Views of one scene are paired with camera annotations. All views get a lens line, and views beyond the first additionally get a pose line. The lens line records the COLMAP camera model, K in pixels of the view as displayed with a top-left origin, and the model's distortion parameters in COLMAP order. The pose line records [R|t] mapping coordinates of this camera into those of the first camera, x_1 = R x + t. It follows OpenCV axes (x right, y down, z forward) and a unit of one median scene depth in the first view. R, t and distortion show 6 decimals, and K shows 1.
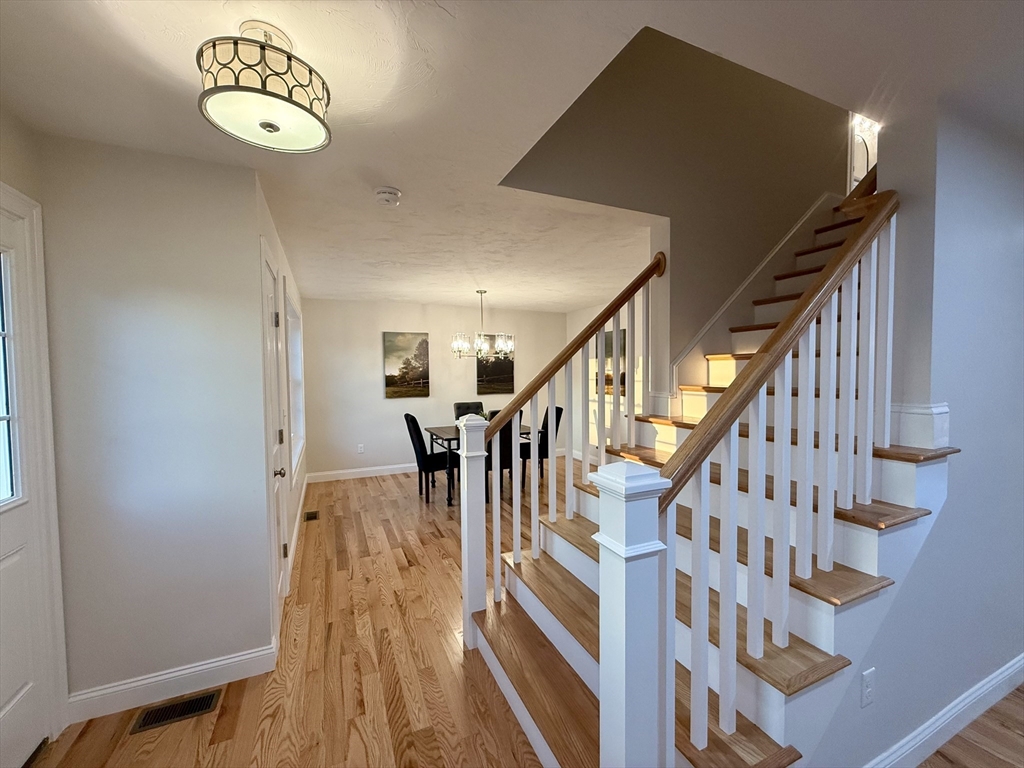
lens RADIAL K [[409.2, 0, 508.4], [0, 409.2, 385.3], [0, 0, 1]] dist [-0.001633, 0.000764]
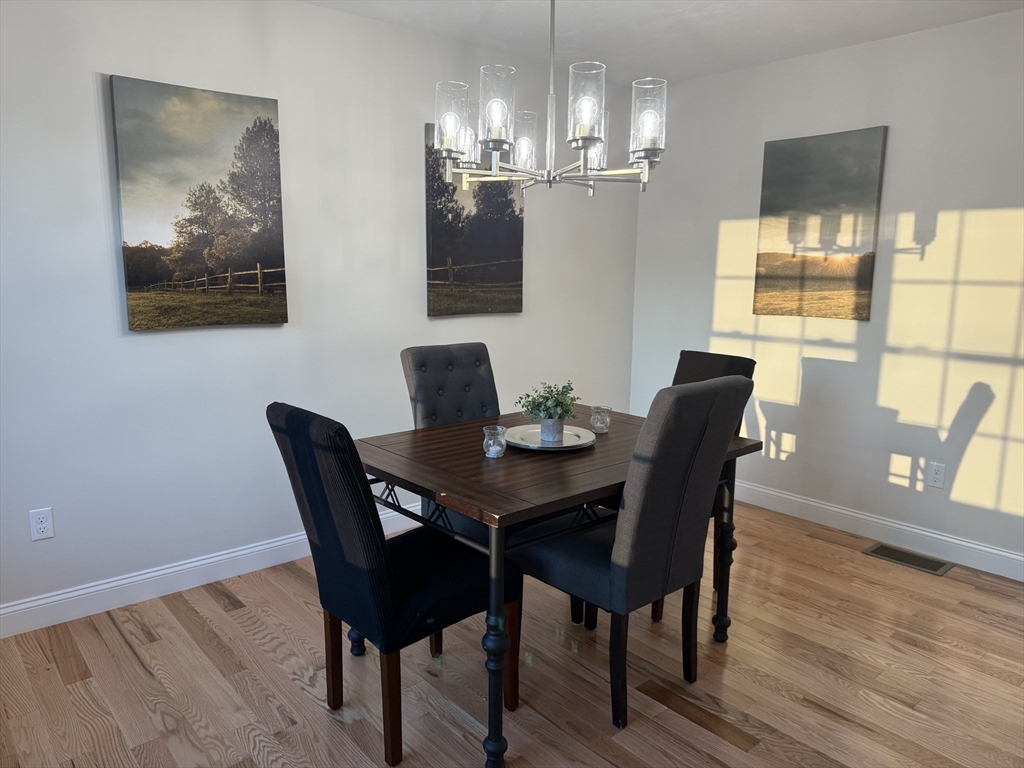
lens RADIAL K [[730.8, 0, 514.5], [0, 730.8, 386.3], [0, 0, 1]] dist [0.021699, -0.034585]
pose [[0.957879, -0.028689, 0.285735, -0.194658], [-0.007666, 0.992088, 0.125307, 0.004452], [-0.287069, -0.122220, 0.950081, 0.459350]]
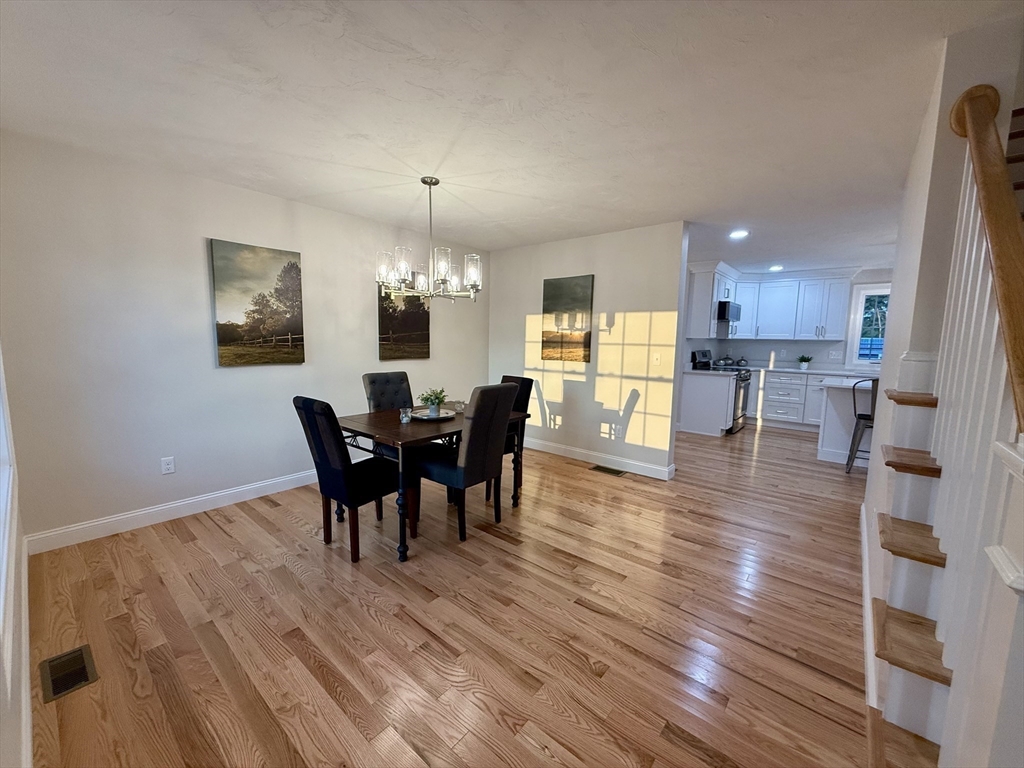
lens RADIAL K [[409.2, 0, 509.7], [0, 409.2, 385.7], [0, 0, 1]] dist [-0.001633, 0.000764]
pose [[0.900069, -0.025007, 0.435029, -0.190888], [-0.010206, 0.996868, 0.078420, 0.010783], [-0.435627, -0.075024, 0.896995, 0.352023]]
